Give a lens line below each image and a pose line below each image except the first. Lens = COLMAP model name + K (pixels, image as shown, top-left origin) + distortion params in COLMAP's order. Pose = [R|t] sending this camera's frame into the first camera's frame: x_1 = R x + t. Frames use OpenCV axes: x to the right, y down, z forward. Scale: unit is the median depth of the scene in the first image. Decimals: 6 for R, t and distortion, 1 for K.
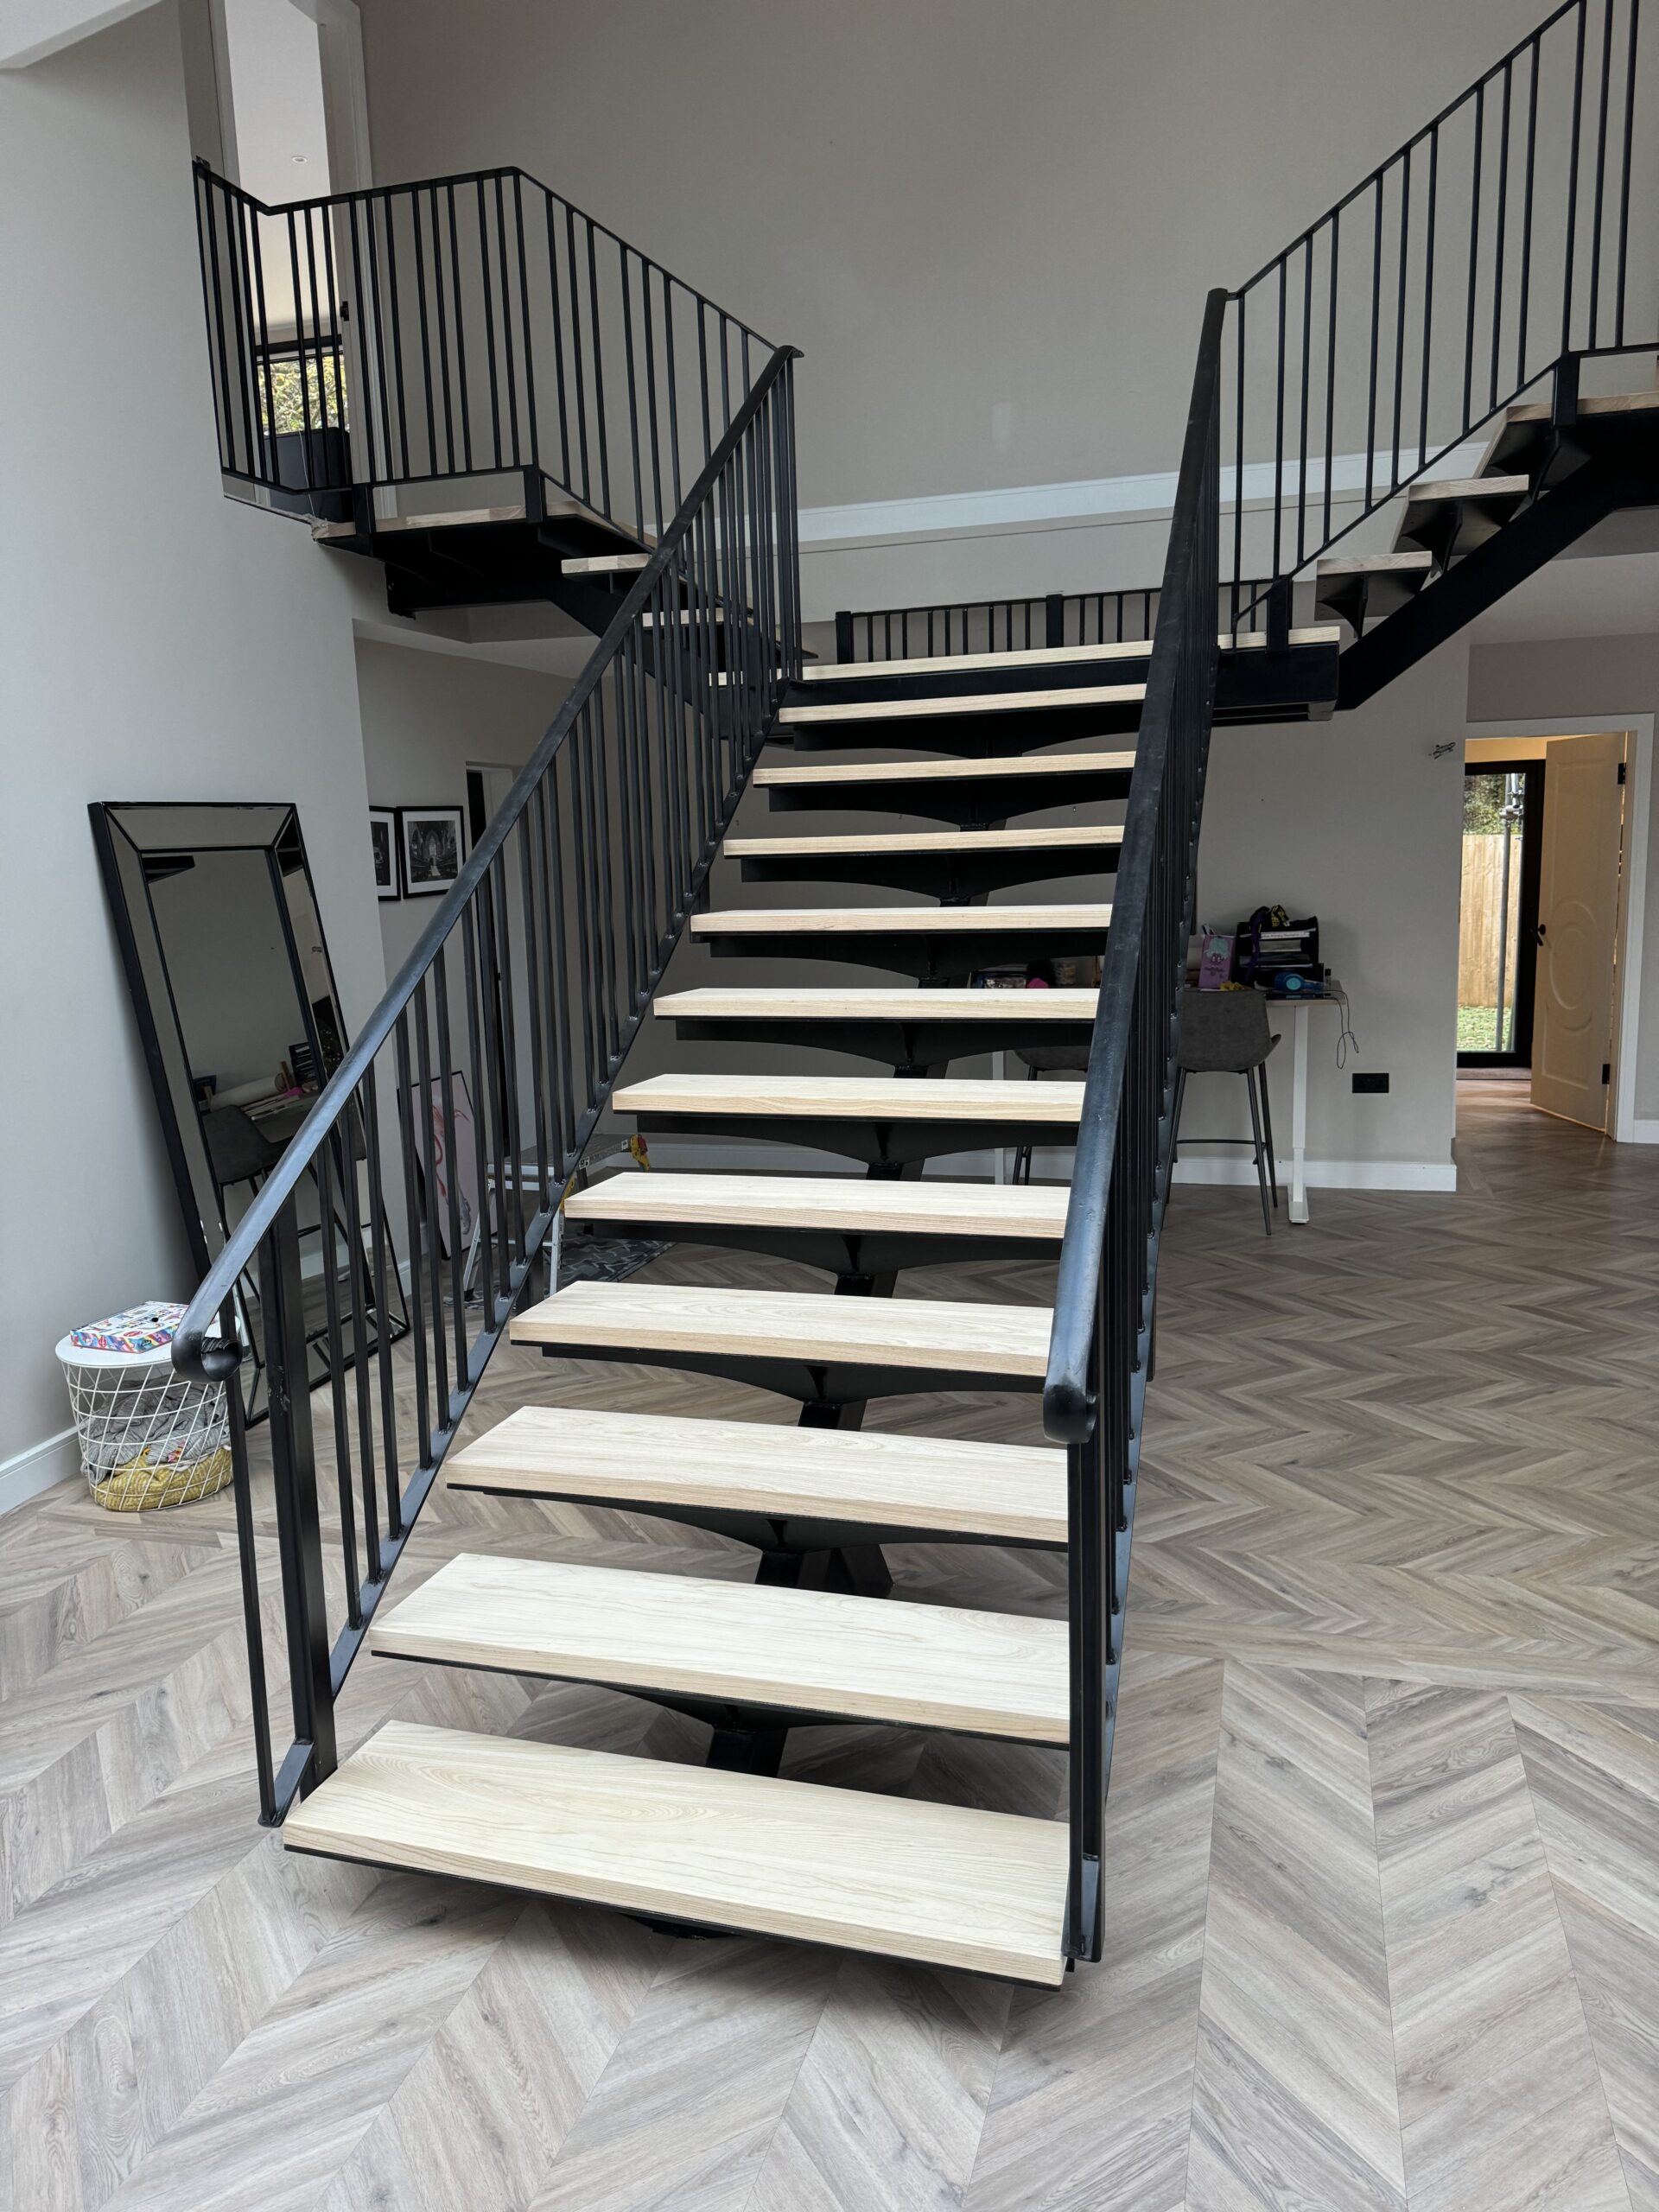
lens RADIAL K [[1562.8, 0, 833.3], [0, 1562.8, 1100.4], [0, 0, 1]] dist [0.022334, -0.022604]
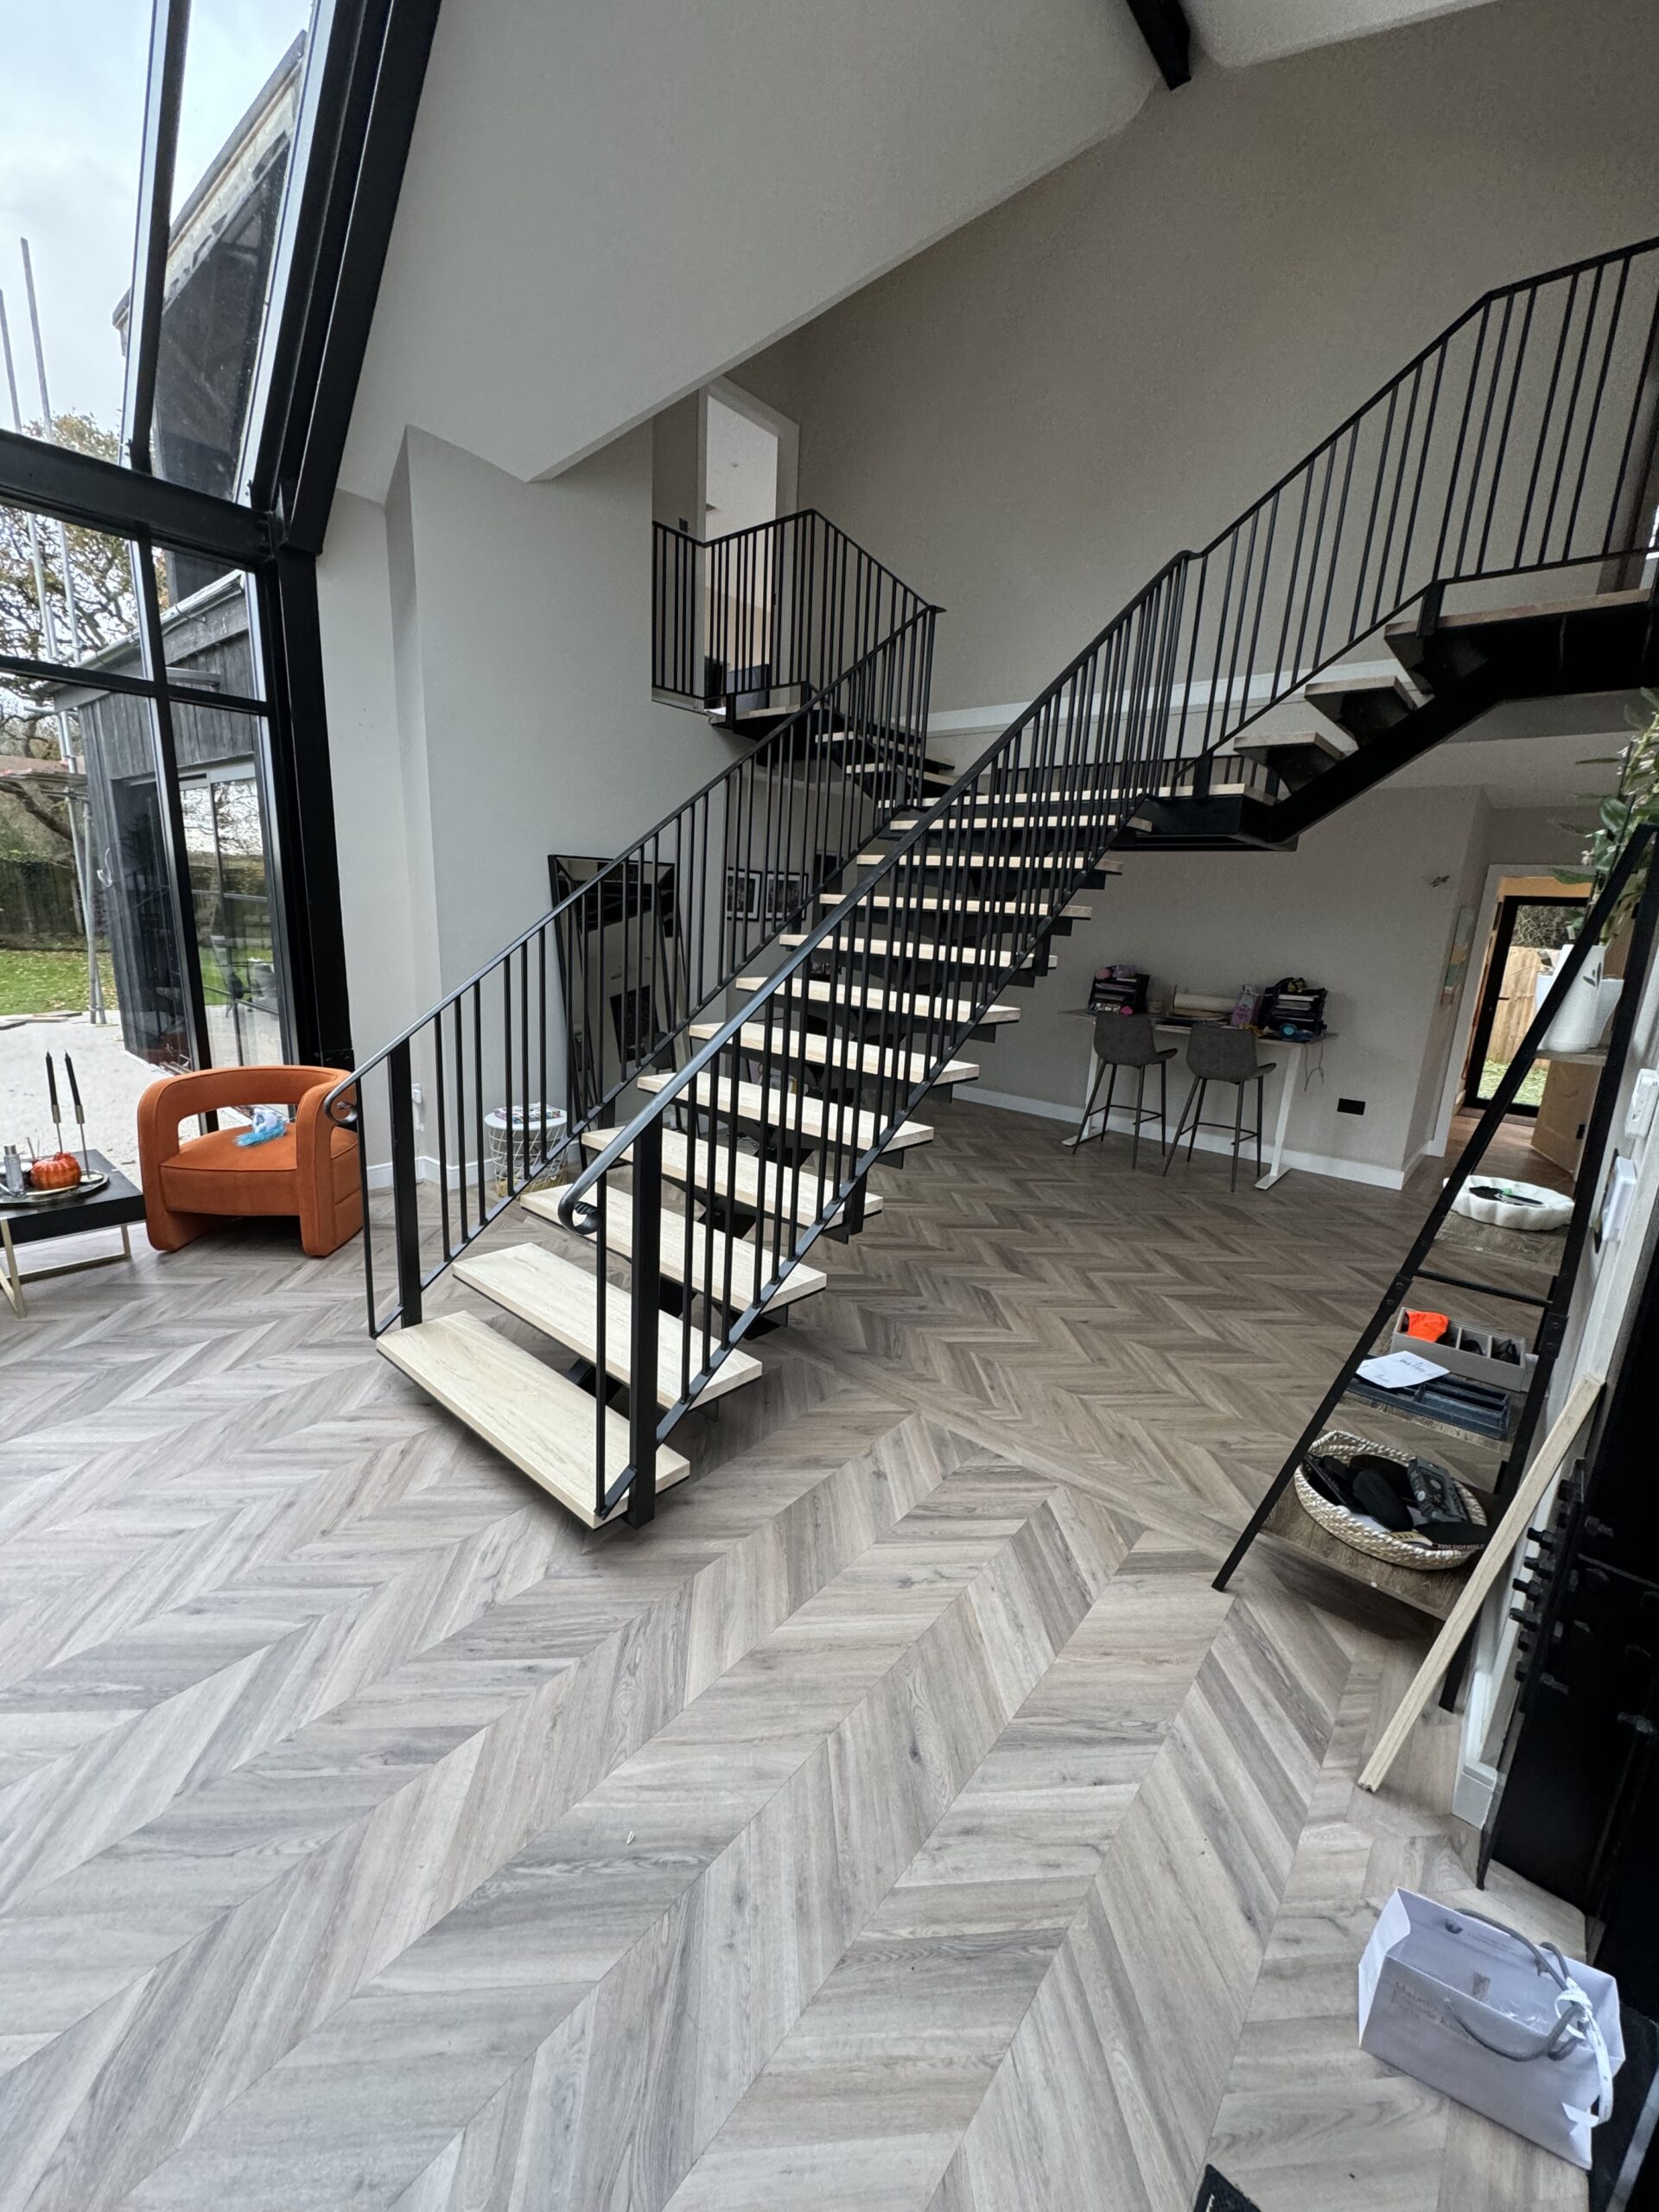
lens RADIAL K [[877.6, 0, 828.5], [0, 877.6, 1106.4], [0, 0, 1]] dist [-0.007727, 0.001763]
pose [[0.910029, 0.165282, -0.380169, 0.335916], [-0.142291, 0.985903, 0.088020, -0.021708], [0.389358, -0.026006, 0.920719, 0.090167]]
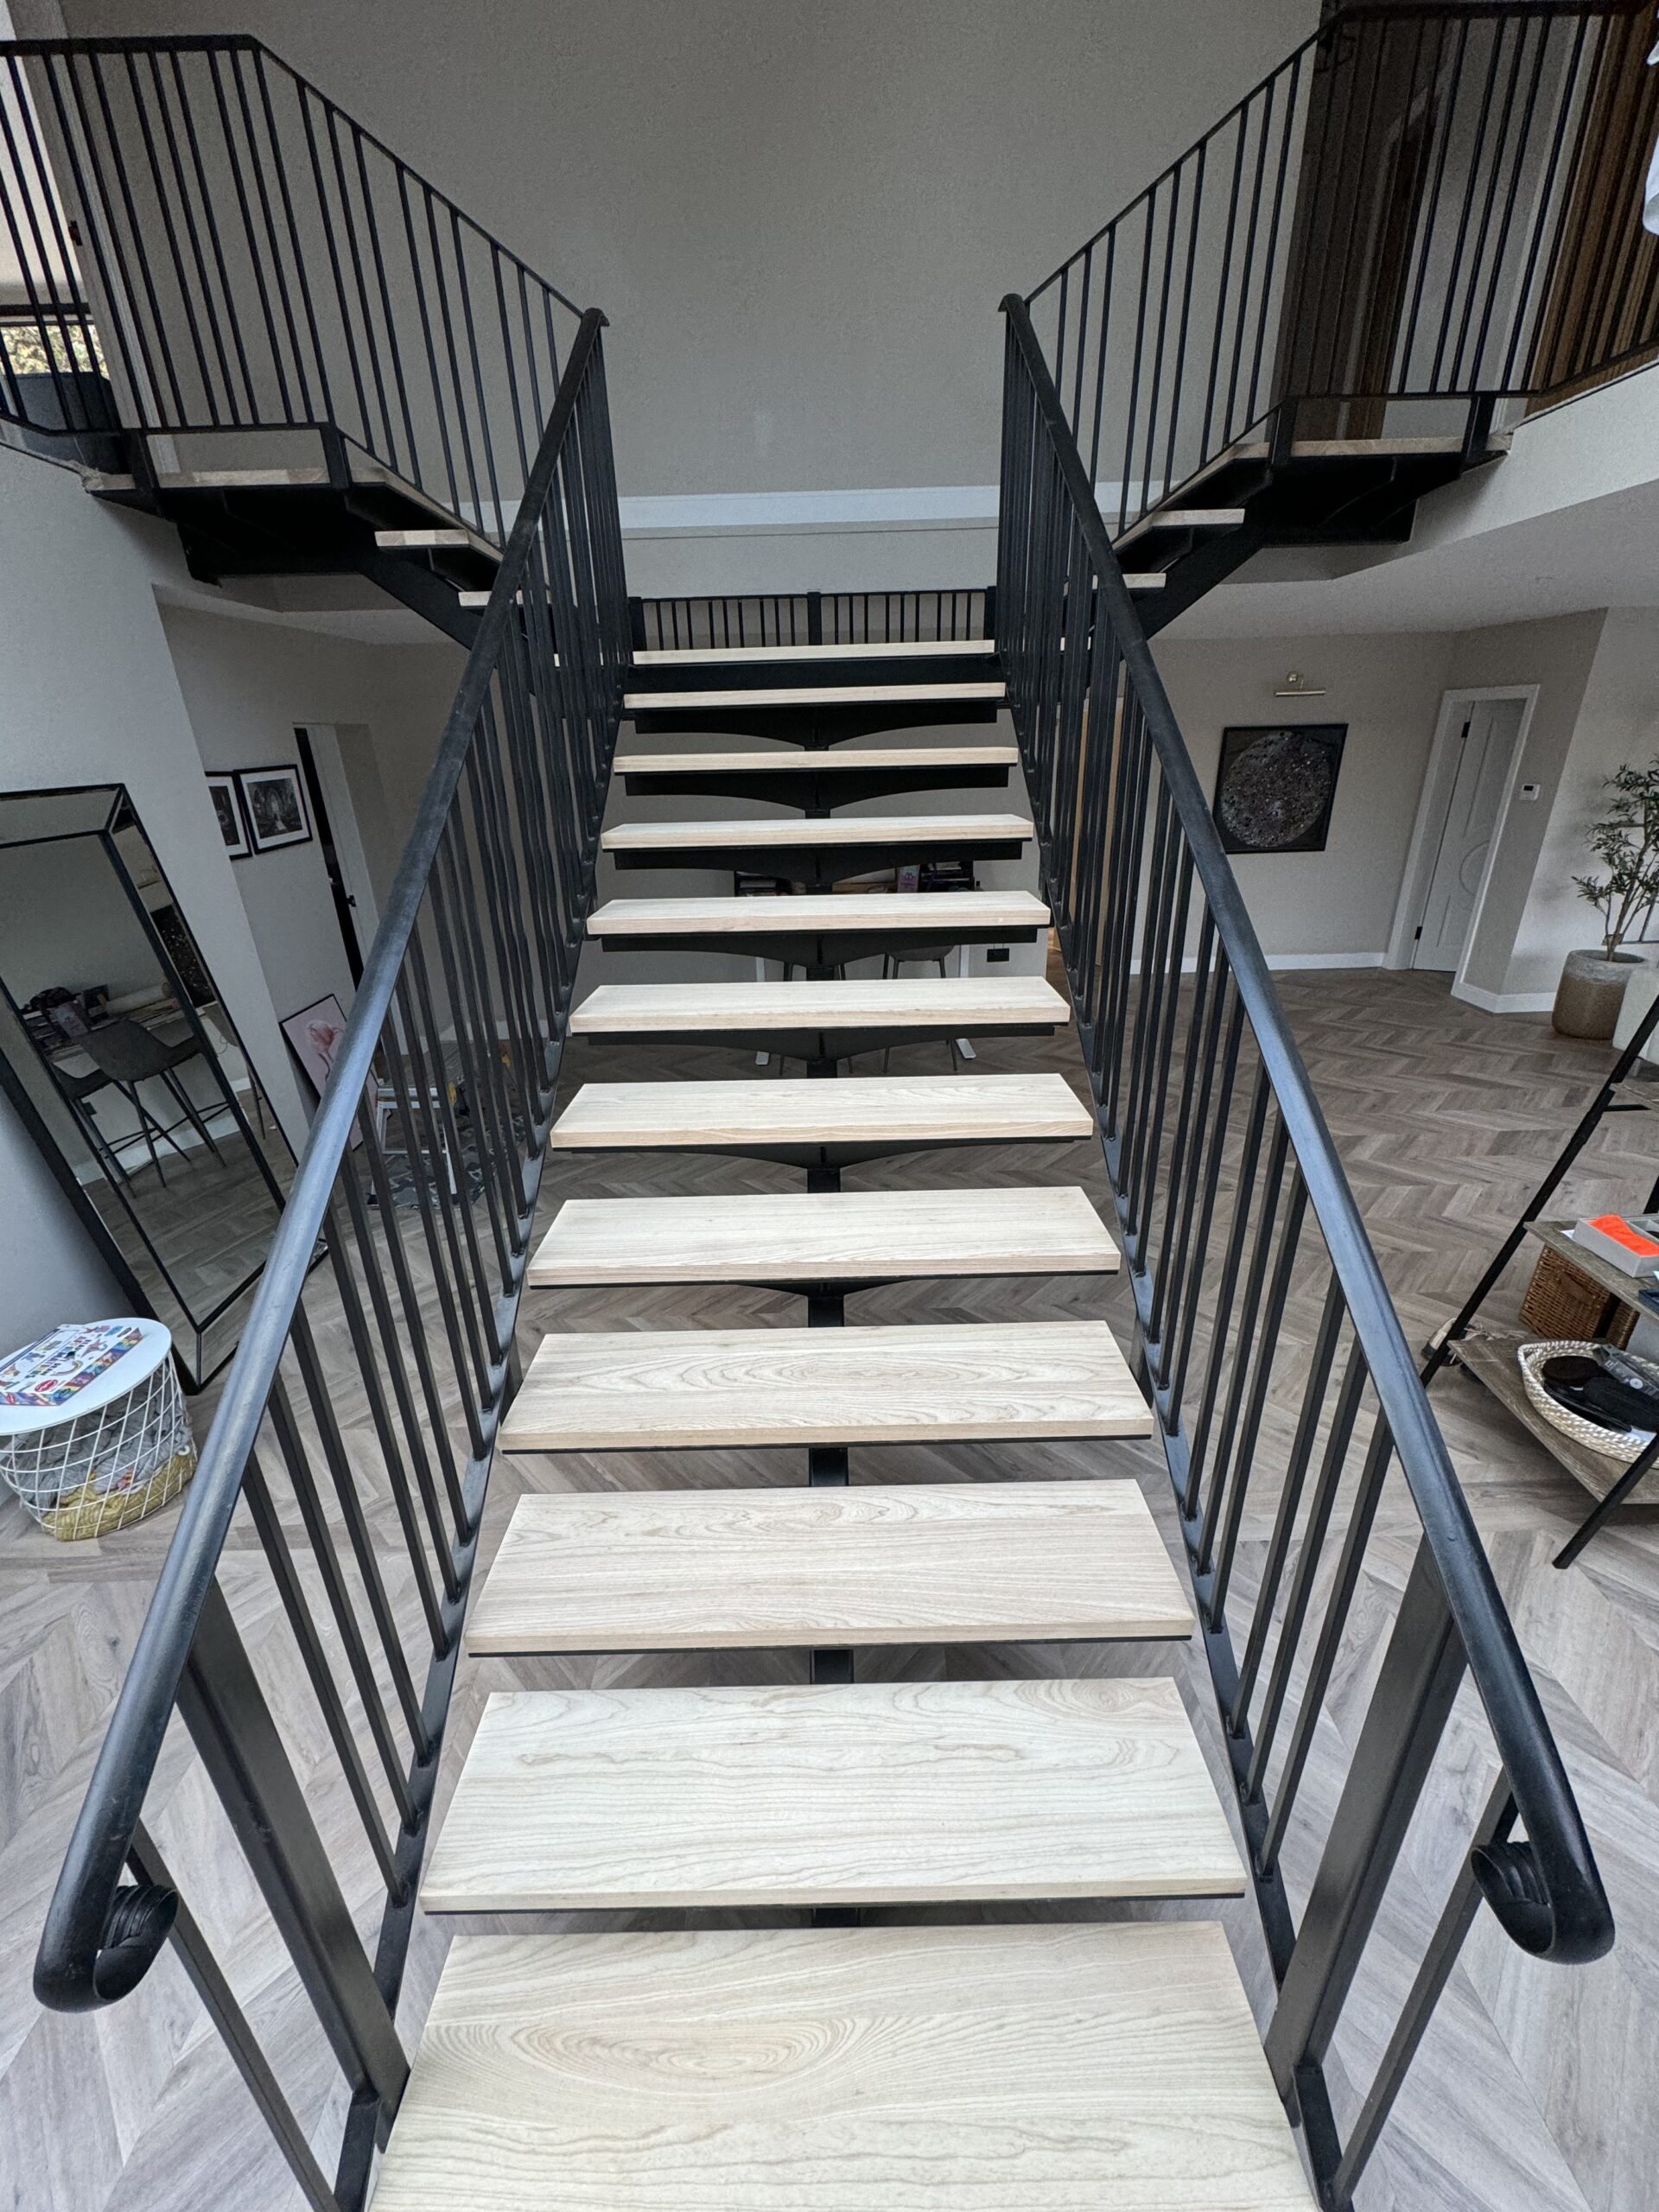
lens RADIAL K [[877.6, 0, 830.0], [0, 877.6, 1106.1], [0, 0, 1]] dist [-0.007727, 0.001763]
pose [[0.955559, -0.108122, 0.274256, -0.100622], [0.044682, 0.972685, 0.227787, -0.112898], [-0.291394, -0.205410, 0.934289, 0.353991]]
